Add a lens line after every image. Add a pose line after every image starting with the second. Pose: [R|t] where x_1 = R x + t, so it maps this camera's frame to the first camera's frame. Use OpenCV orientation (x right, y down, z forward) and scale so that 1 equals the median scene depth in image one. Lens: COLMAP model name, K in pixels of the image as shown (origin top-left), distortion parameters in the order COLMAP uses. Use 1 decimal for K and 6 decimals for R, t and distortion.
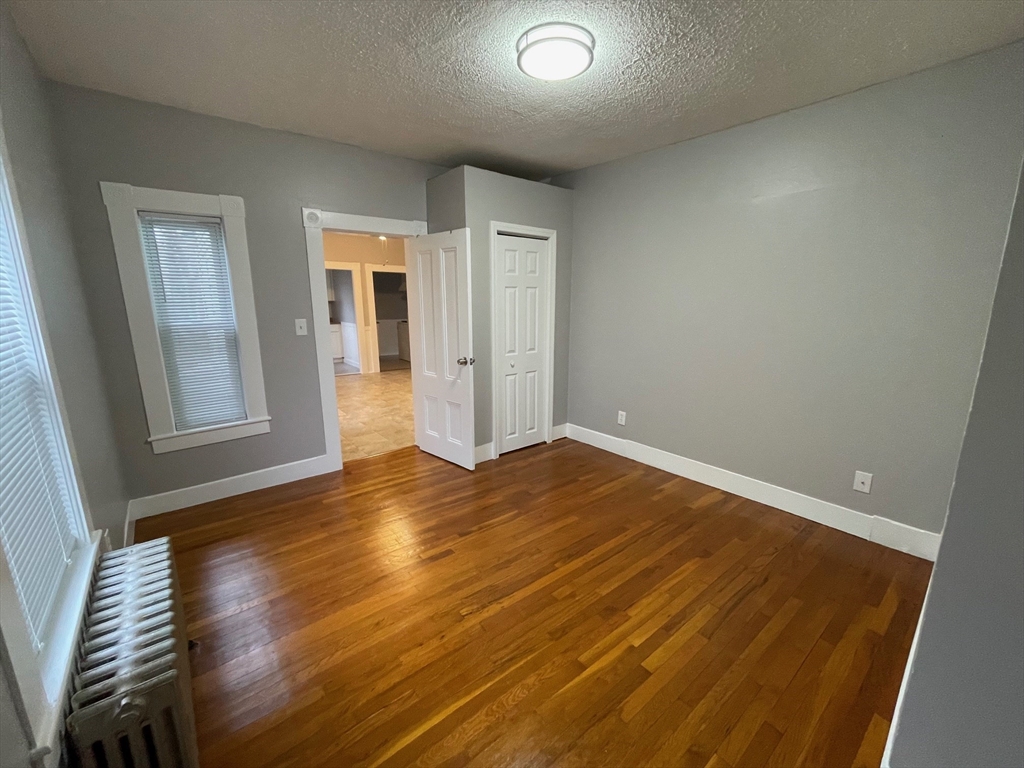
lens RADIAL K [[414.9, 0, 512.0], [0, 414.9, 384.0], [0, 0, 1]] dist [-0.007457, 0.003479]
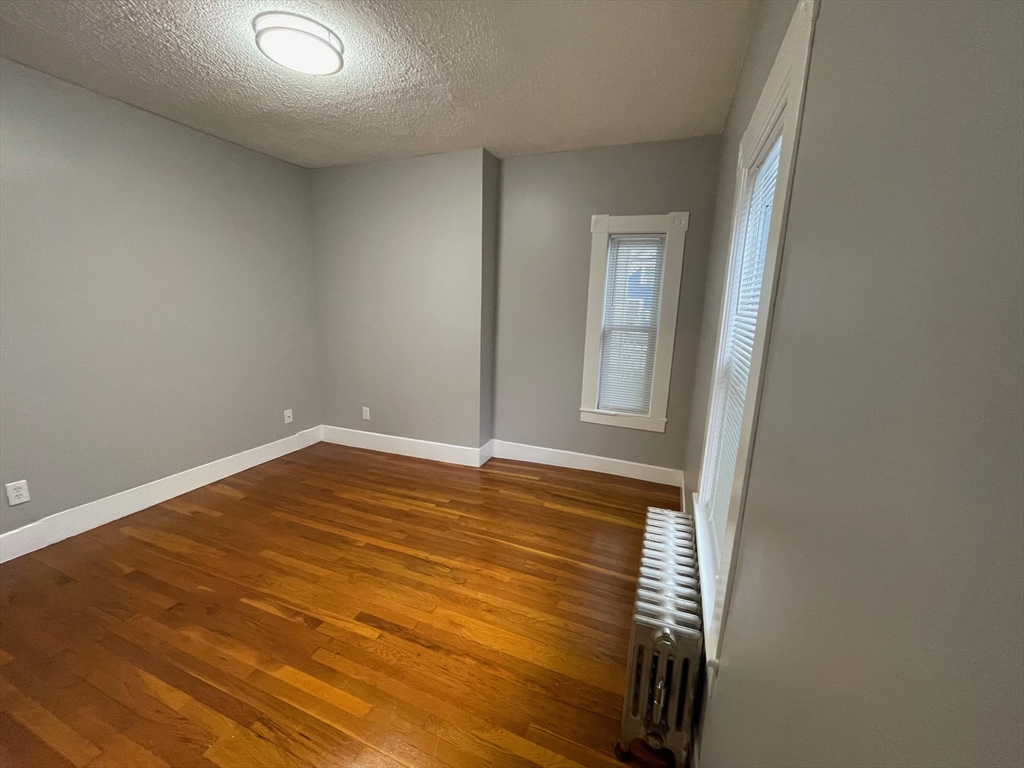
lens RADIAL K [[414.9, 0, 512.0], [0, 414.9, 384.0], [0, 0, 1]] dist [-0.007457, 0.003479]
pose [[-0.485531, -0.183886, 0.854661, -0.974750], [0.150631, 0.945409, 0.288984, -0.225811], [-0.861145, 0.269049, -0.431326, 1.061603]]
